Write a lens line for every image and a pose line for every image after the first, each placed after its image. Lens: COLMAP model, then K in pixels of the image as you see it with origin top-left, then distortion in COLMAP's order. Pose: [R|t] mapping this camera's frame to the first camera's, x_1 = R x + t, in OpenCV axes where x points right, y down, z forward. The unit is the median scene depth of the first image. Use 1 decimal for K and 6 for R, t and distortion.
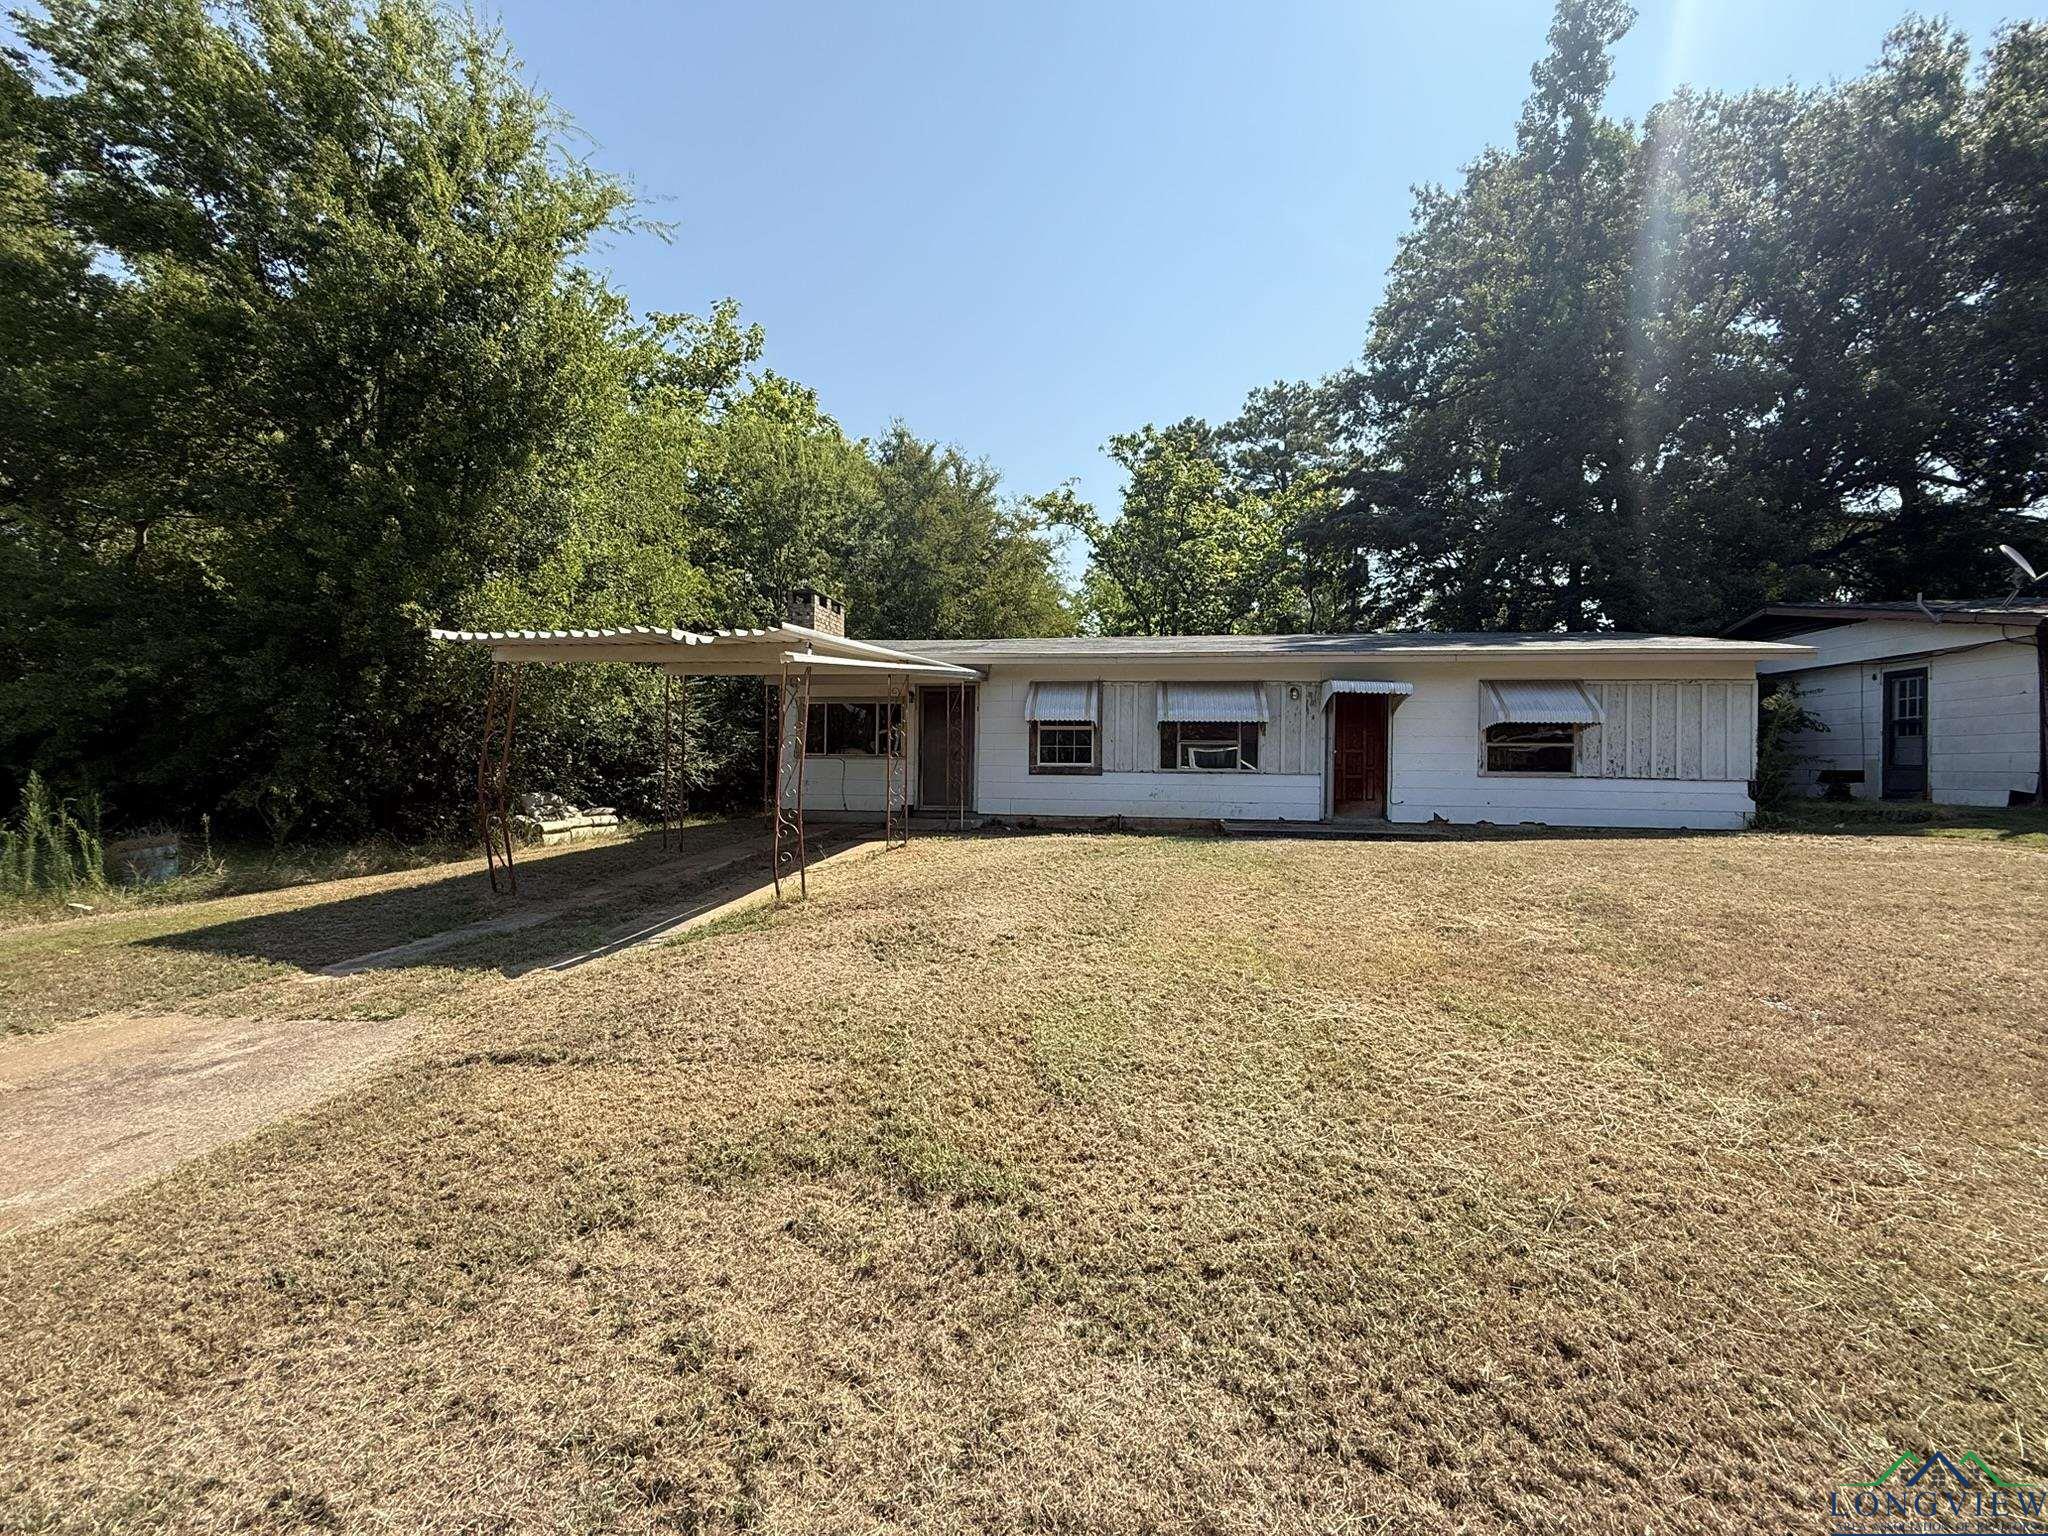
lens RADIAL K [[851.4, 0, 1019.2], [0, 851.4, 766.9], [0, 0, 1]] dist [0.002368, -0.000059]
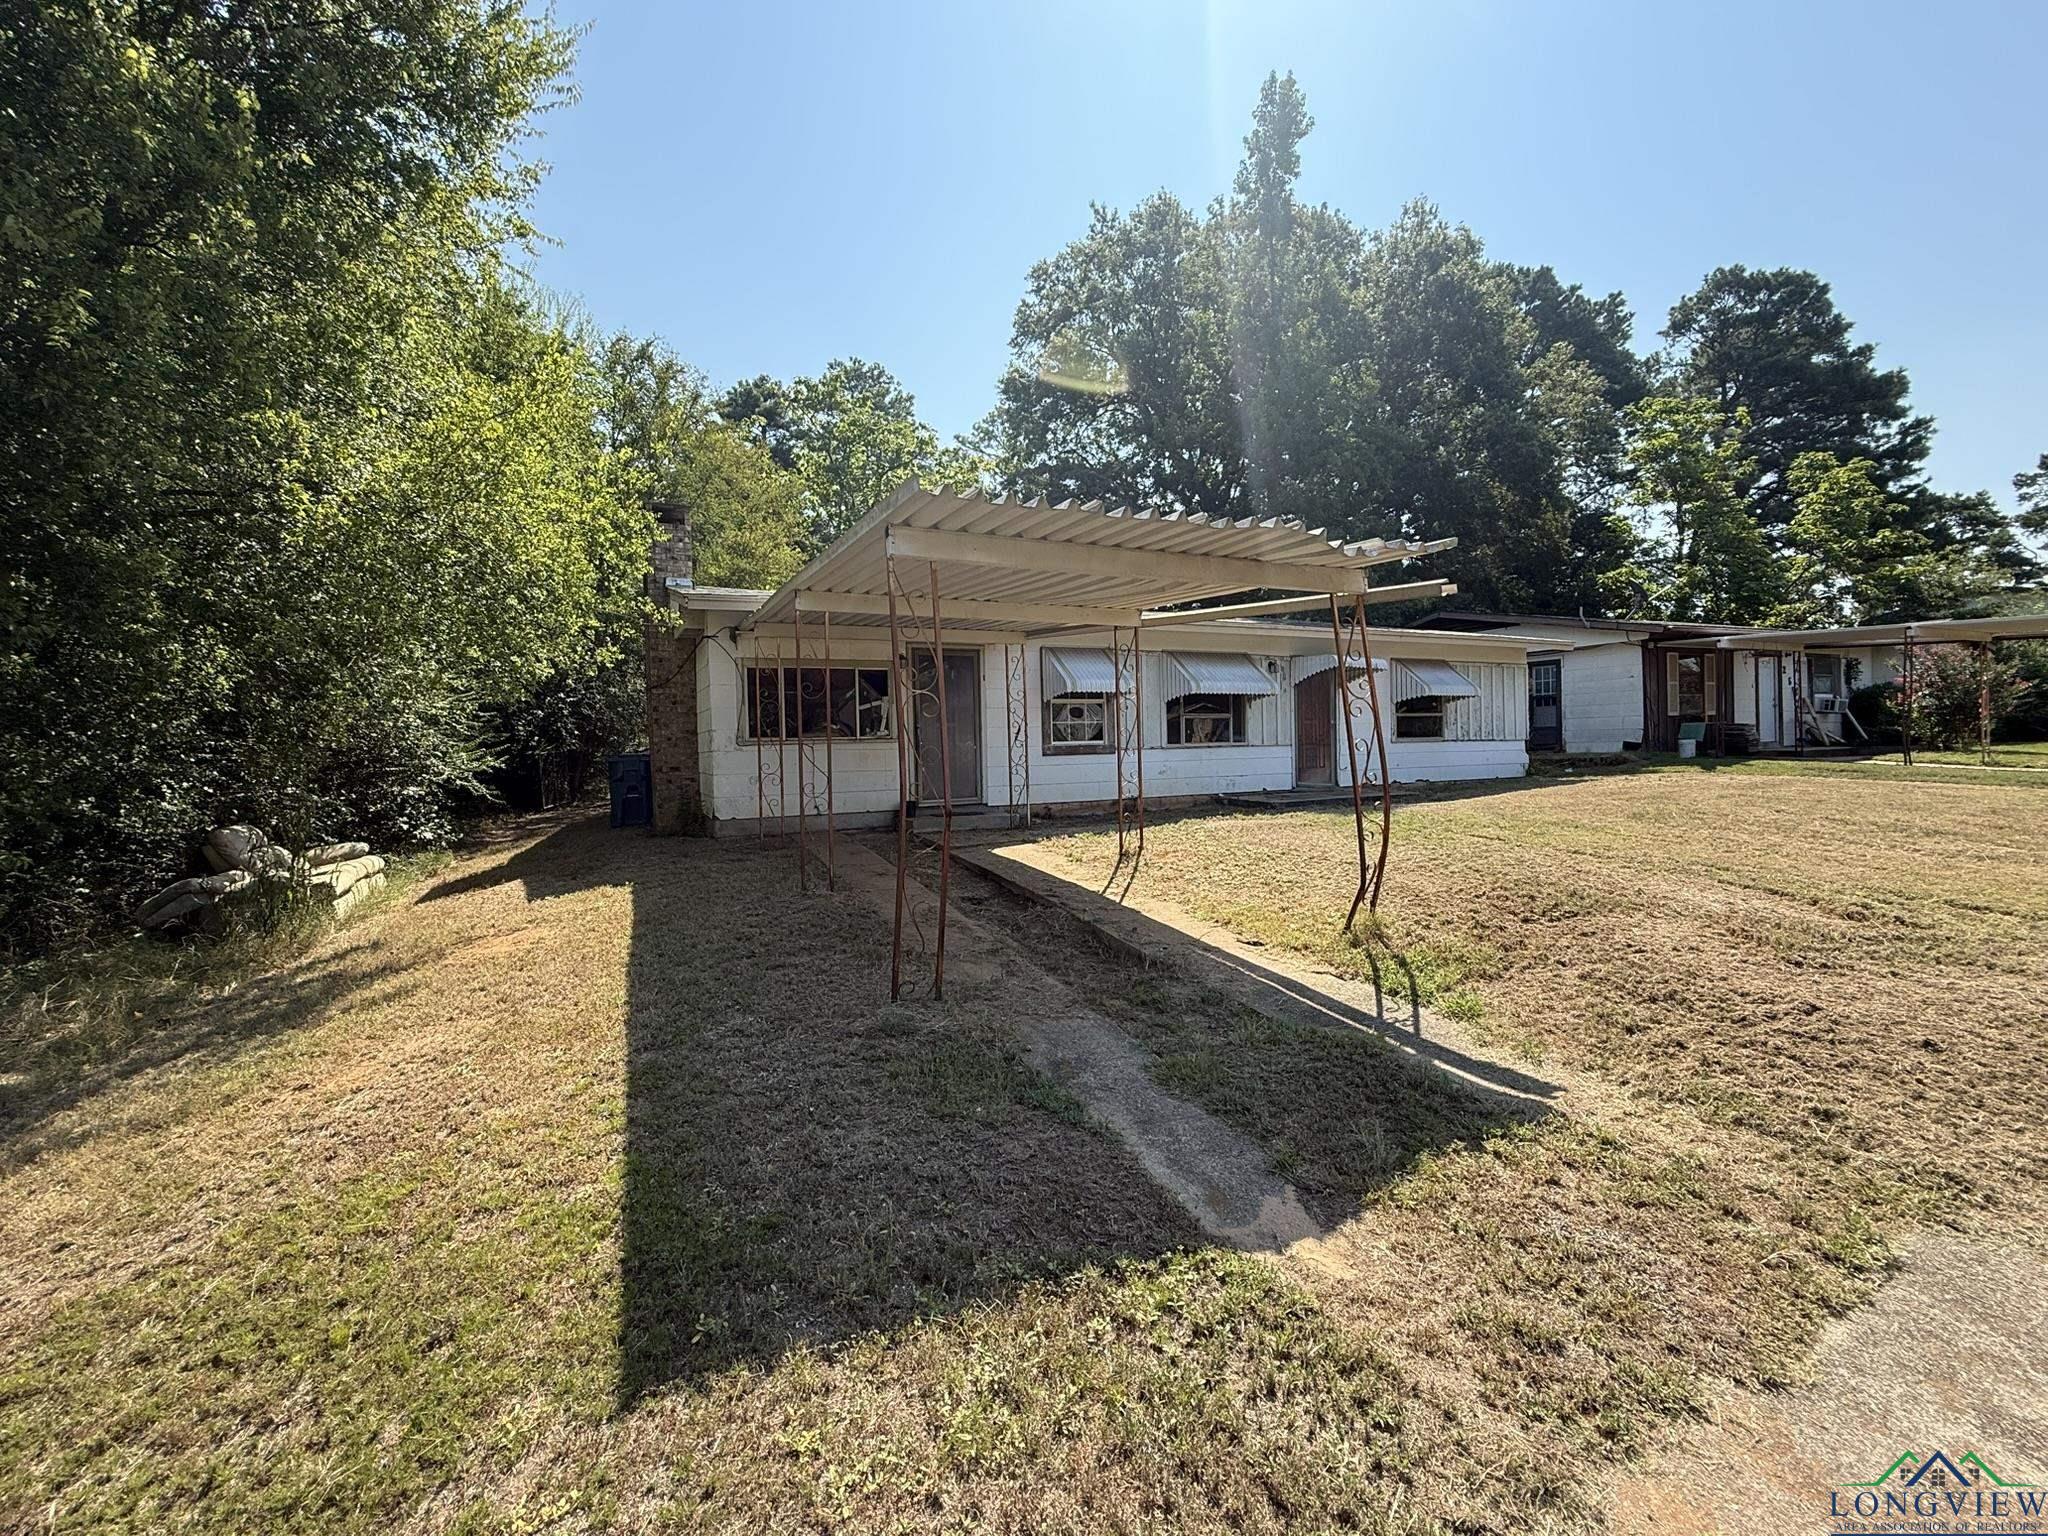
lens RADIAL K [[851.4, 0, 1019.2], [0, 851.4, 766.9], [0, 0, 1]] dist [0.002368, -0.000059]
pose [[0.821163, -0.043616, 0.569025, -0.511159], [0.033247, 0.999038, 0.028598, -0.005423], [-0.569725, -0.004565, 0.821823, 0.323409]]
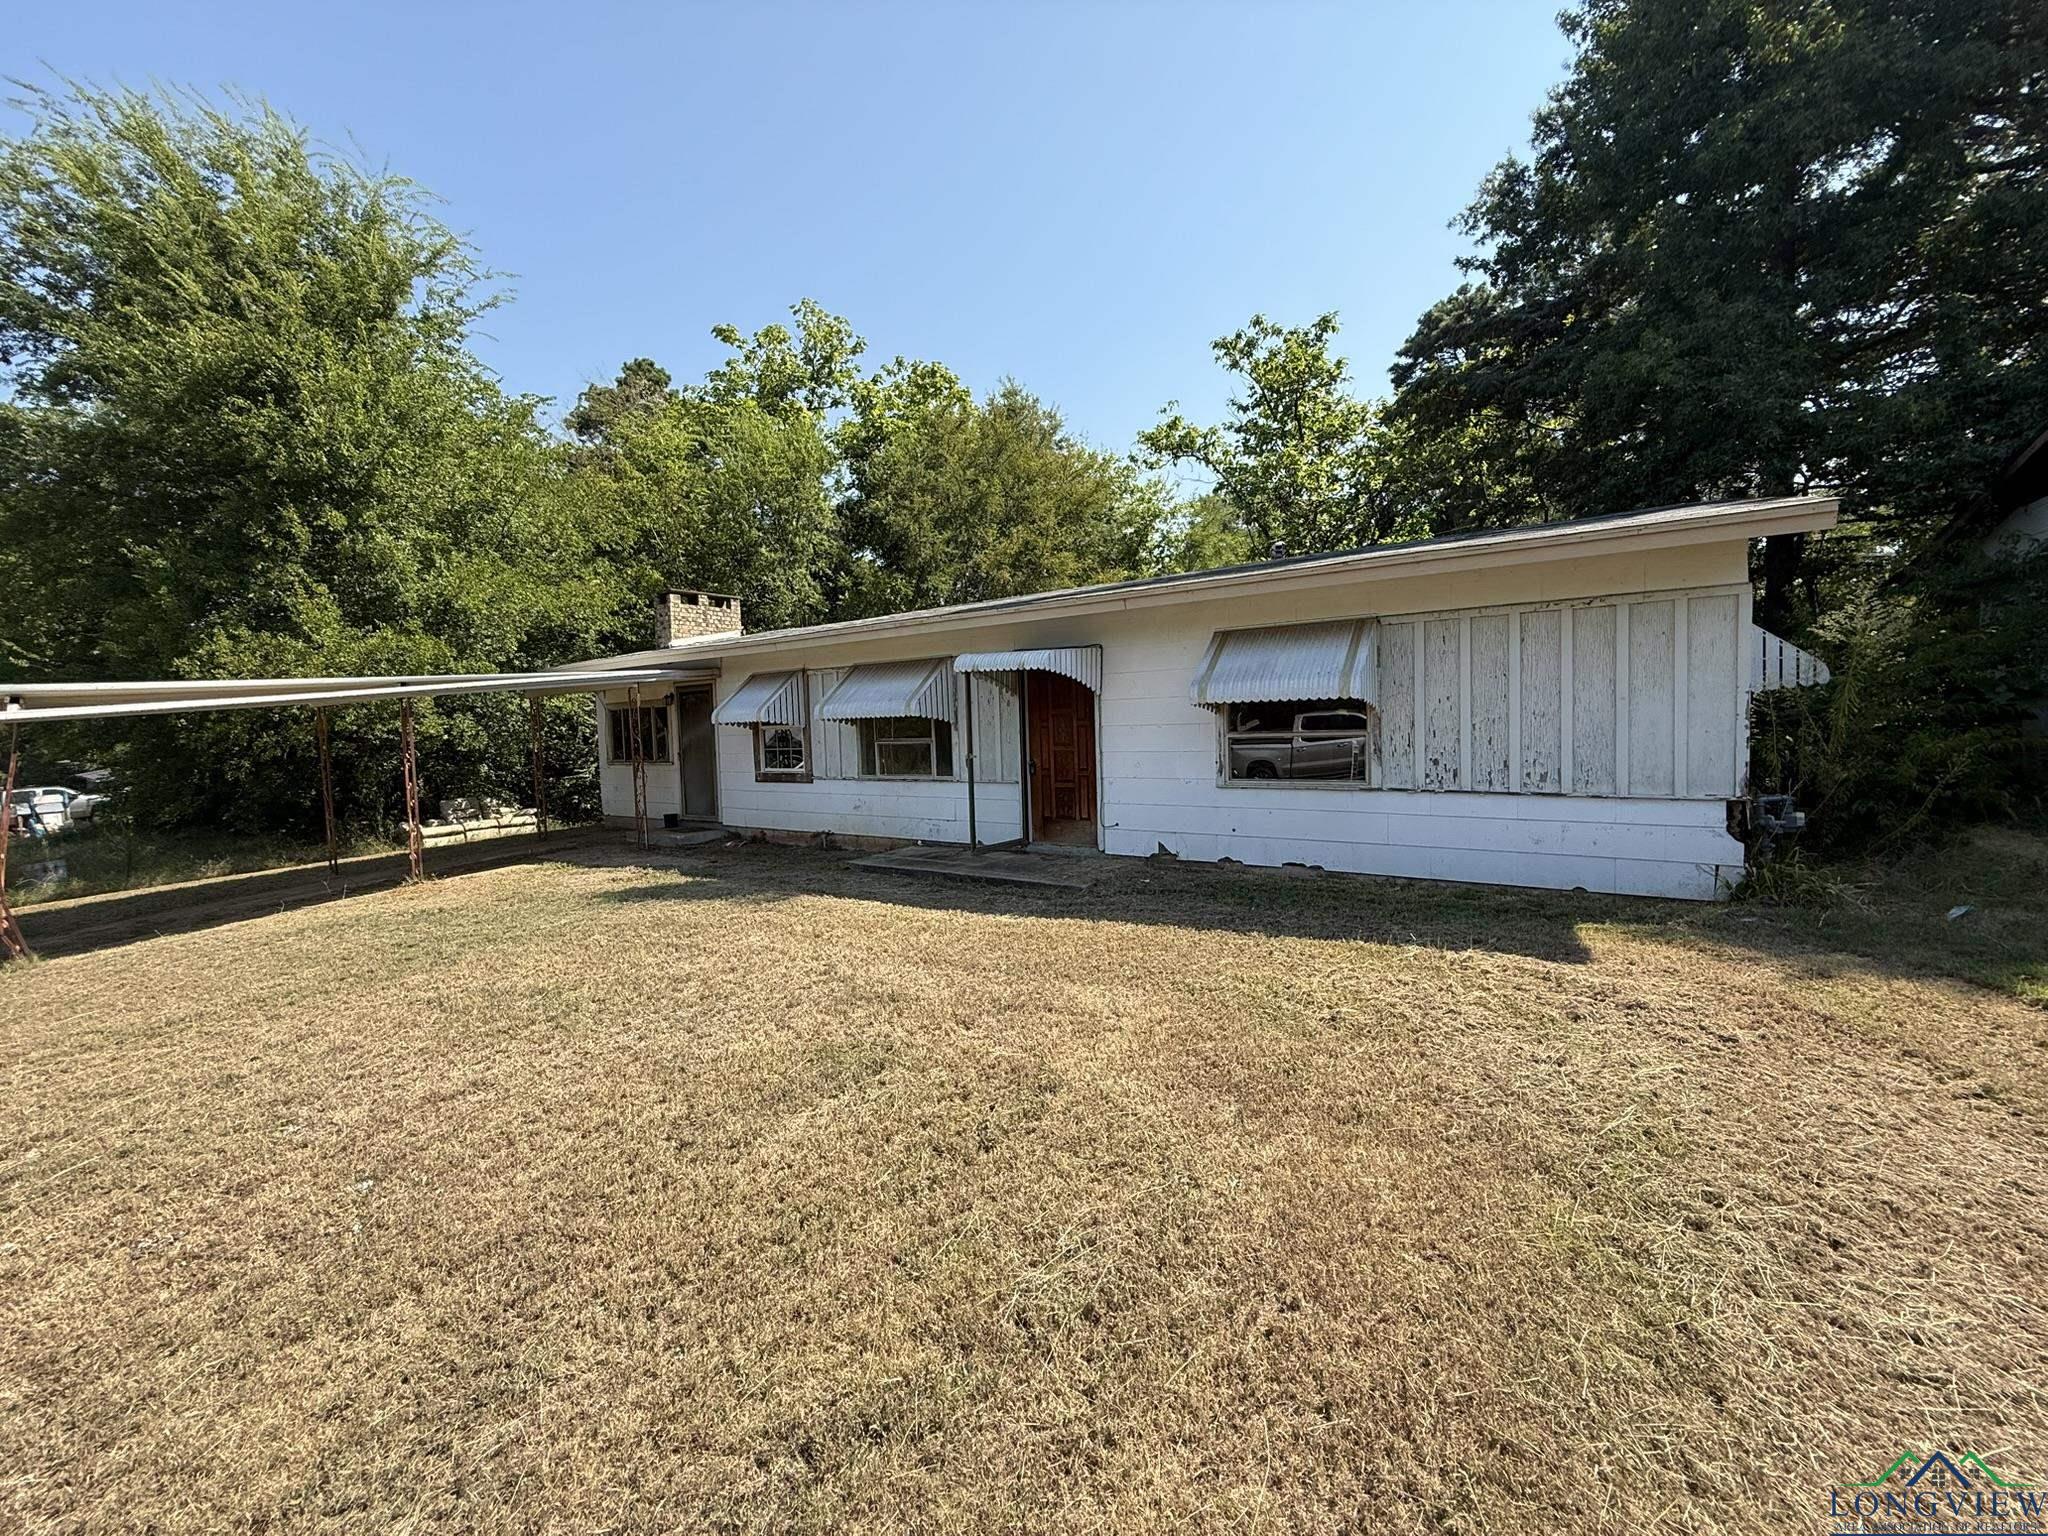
lens RADIAL K [[812.8, 0, 1013.3], [0, 812.8, 764.5], [0, 0, 1]] dist [0.002023, -0.000159]
pose [[0.895991, -0.017815, -0.443714, 0.640302], [0.042844, 0.998002, 0.046445, -0.037923], [0.442000, -0.060625, 0.894964, 0.383979]]
